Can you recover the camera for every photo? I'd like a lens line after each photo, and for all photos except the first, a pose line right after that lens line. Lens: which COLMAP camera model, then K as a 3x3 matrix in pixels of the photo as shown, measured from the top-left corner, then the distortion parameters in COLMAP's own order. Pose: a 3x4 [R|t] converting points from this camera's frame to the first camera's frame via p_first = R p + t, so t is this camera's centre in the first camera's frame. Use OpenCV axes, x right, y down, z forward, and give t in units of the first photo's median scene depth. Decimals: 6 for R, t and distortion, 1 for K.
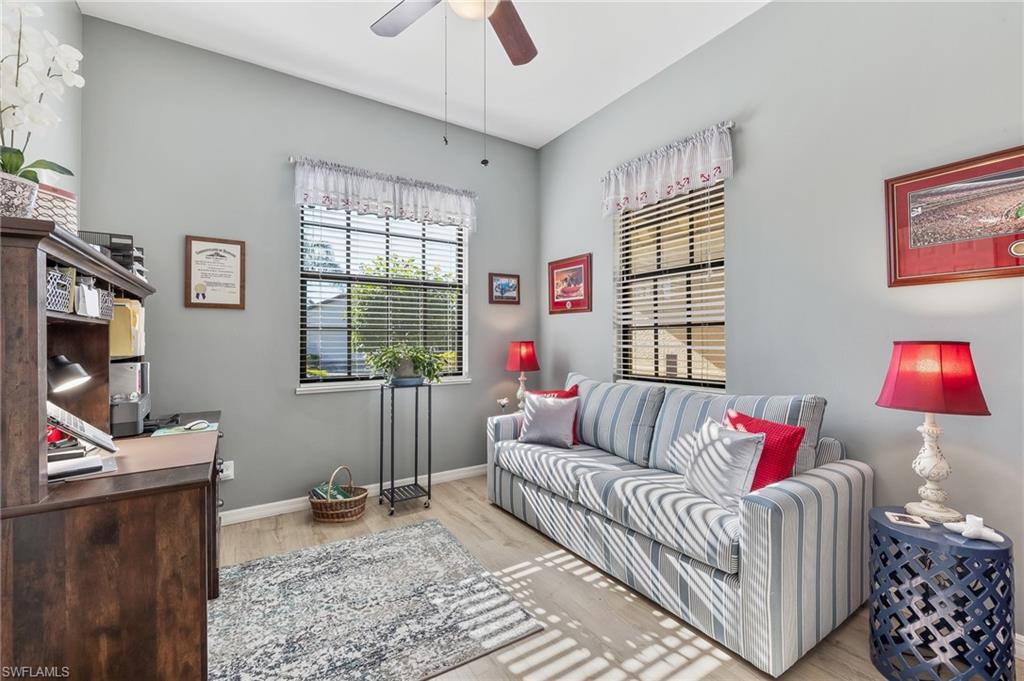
lens RADIAL K [[433.8, 0, 512.2], [0, 433.8, 342.4], [0, 0, 1]] dist [-0.001403, -0.000217]
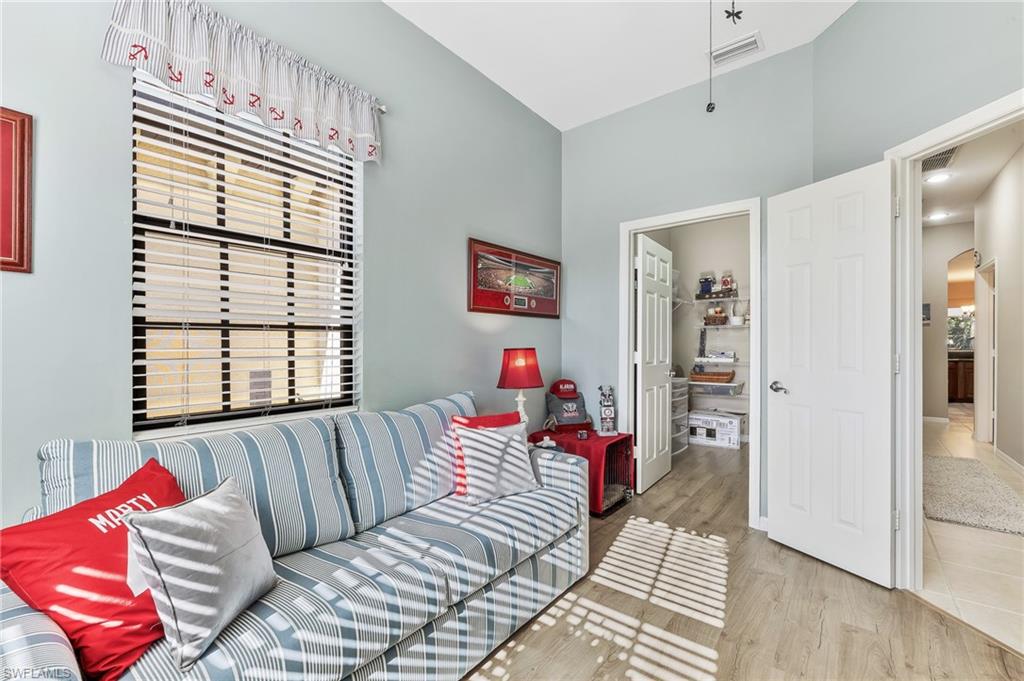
lens RADIAL K [[433.8, 0, 511.7], [0, 433.8, 353.9], [0, 0, 1]] dist [0.001921, 0.000214]
pose [[-0.322127, -0.009975, 0.946644, -0.474443], [0.009845, 0.999855, 0.013886, -0.003605], [-0.946645, 0.013793, -0.321982, 1.138418]]
